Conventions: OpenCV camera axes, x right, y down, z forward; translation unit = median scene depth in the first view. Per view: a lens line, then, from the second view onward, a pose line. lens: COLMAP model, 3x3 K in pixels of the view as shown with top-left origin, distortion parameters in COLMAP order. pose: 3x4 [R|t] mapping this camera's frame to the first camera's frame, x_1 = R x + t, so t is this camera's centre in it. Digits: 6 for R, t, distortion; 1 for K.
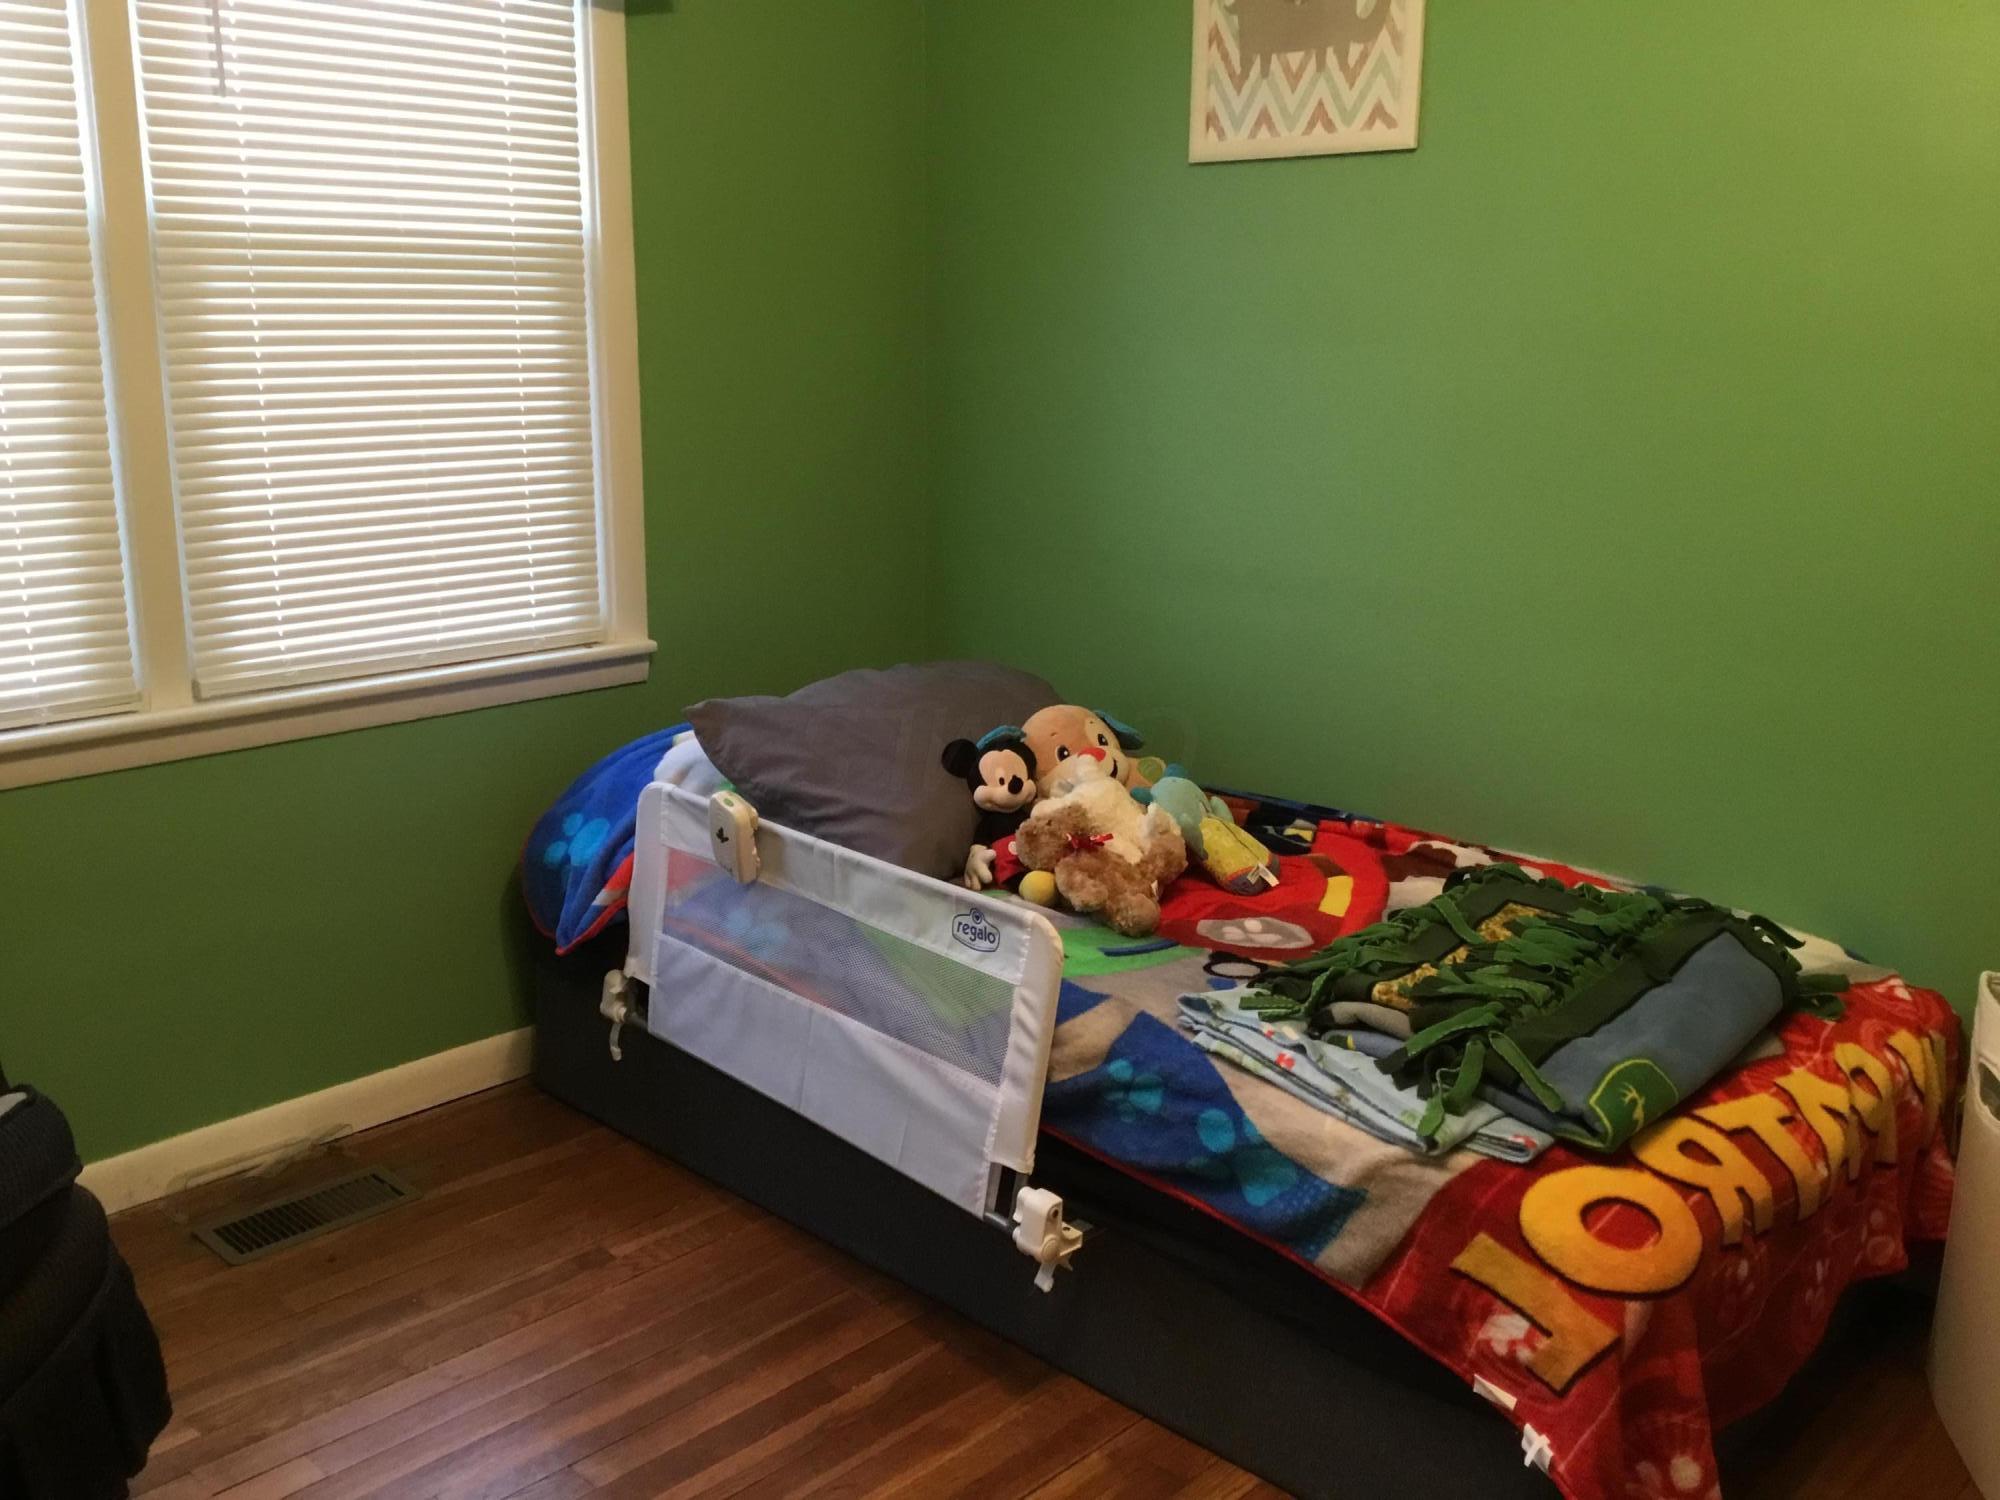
lens RADIAL K [[1815.4, 0, 995.0], [0, 1815.4, 755.9], [0, 0, 1]] dist [0.134464, -0.291518]
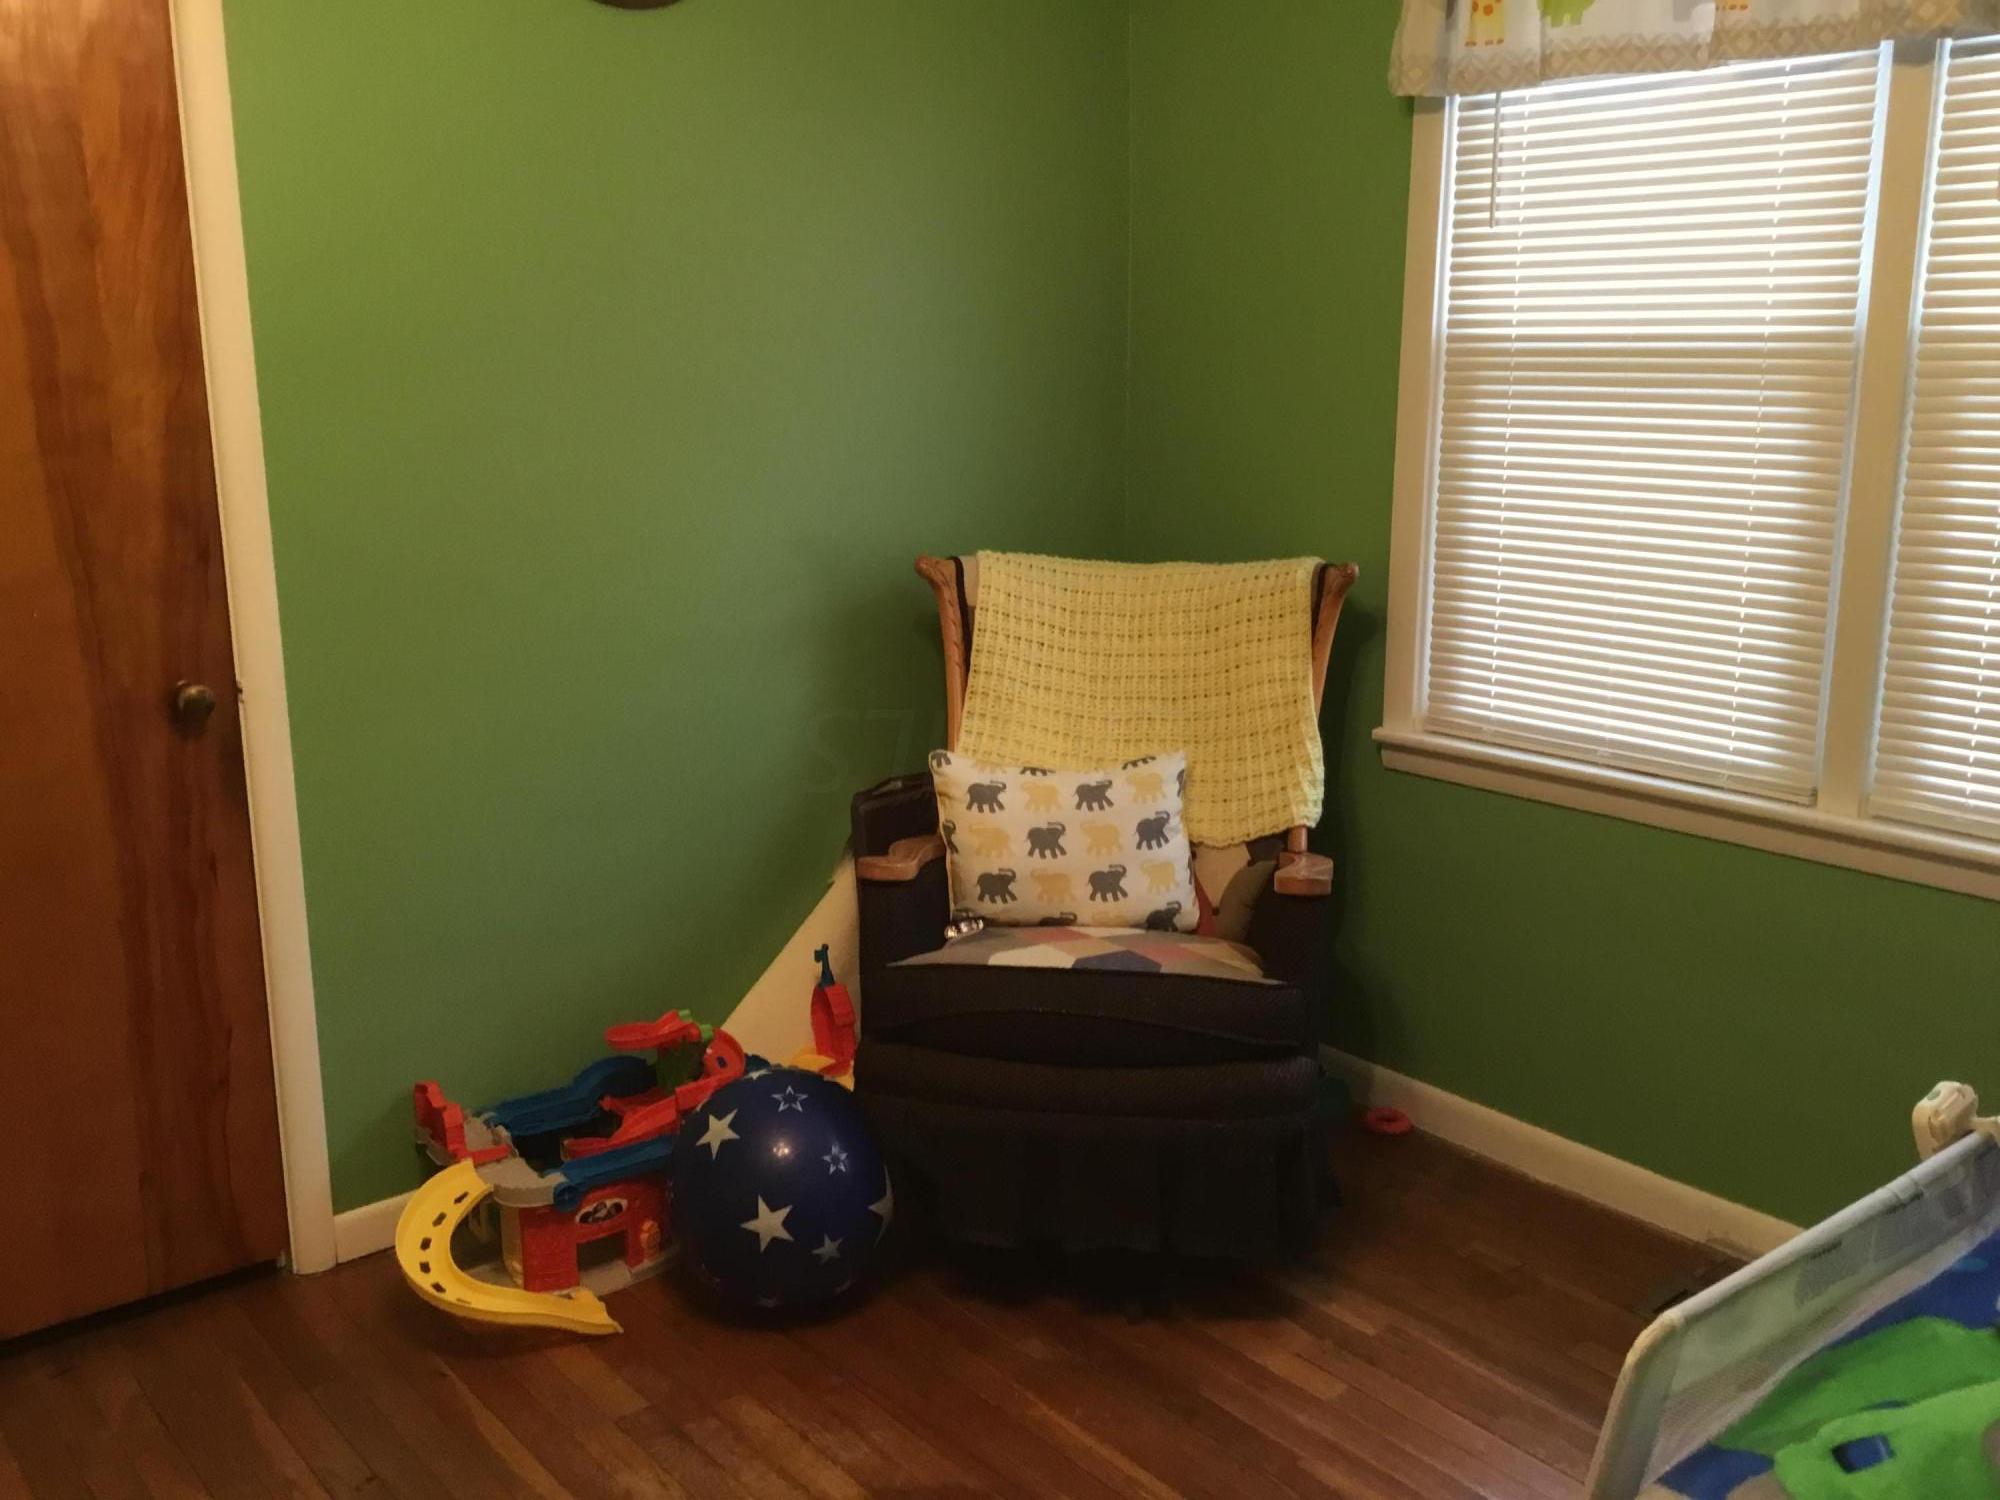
lens RADIAL K [[1815.4, 0, 995.0], [0, 1815.4, 755.9], [0, 0, 1]] dist [0.134464, -0.291518]
pose [[-0.098473, 0.189343, -0.976961, 0.605009], [-0.266827, 0.940760, 0.209222, -0.151001], [0.958700, 0.281282, -0.042118, 0.626620]]
